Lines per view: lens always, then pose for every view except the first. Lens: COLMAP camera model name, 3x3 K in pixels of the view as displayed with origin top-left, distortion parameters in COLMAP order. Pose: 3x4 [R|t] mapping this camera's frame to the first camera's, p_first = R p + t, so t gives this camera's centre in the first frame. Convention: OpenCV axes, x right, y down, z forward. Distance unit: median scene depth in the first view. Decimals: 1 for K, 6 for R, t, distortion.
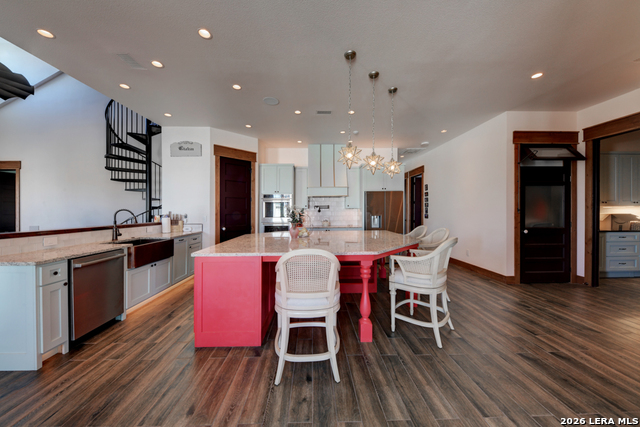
lens RADIAL K [[225.6, 0, 317.8], [0, 225.6, 213.1], [0, 0, 1]] dist [0.000950, -0.000009]
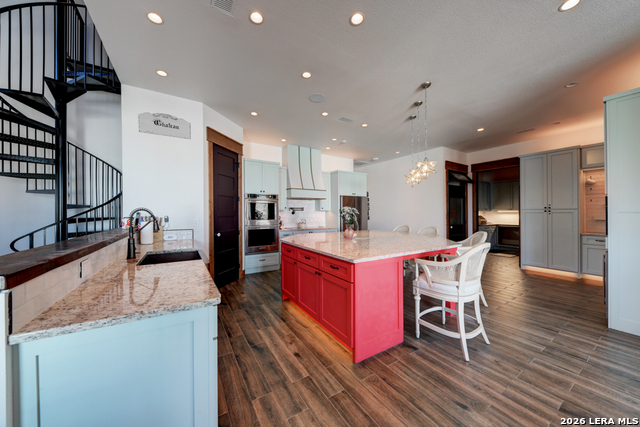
lens RADIAL K [[222.7, 0, 321.2], [0, 222.7, 212.8], [0, 0, 1]] dist [0.000426, 0.000009]
pose [[0.858002, 0.006188, 0.513608, -0.522351], [0.000737, 0.999912, -0.013278, 0.003893], [-0.513645, 0.011771, 0.857922, 0.143497]]
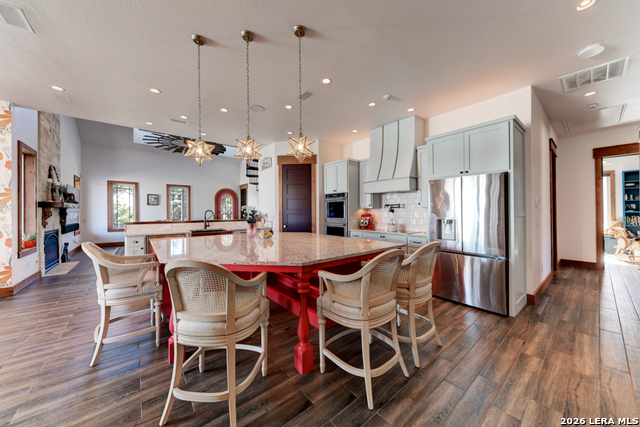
lens RADIAL K [[222.7, 0, 321.2], [0, 222.7, 212.8], [0, 0, 1]] dist [0.000426, 0.000009]
pose [[0.623642, 0.008494, -0.781664, 0.620161], [-0.005675, 0.999964, 0.006338, -0.009339], [0.781689, 0.000483, 0.623668, 0.447616]]
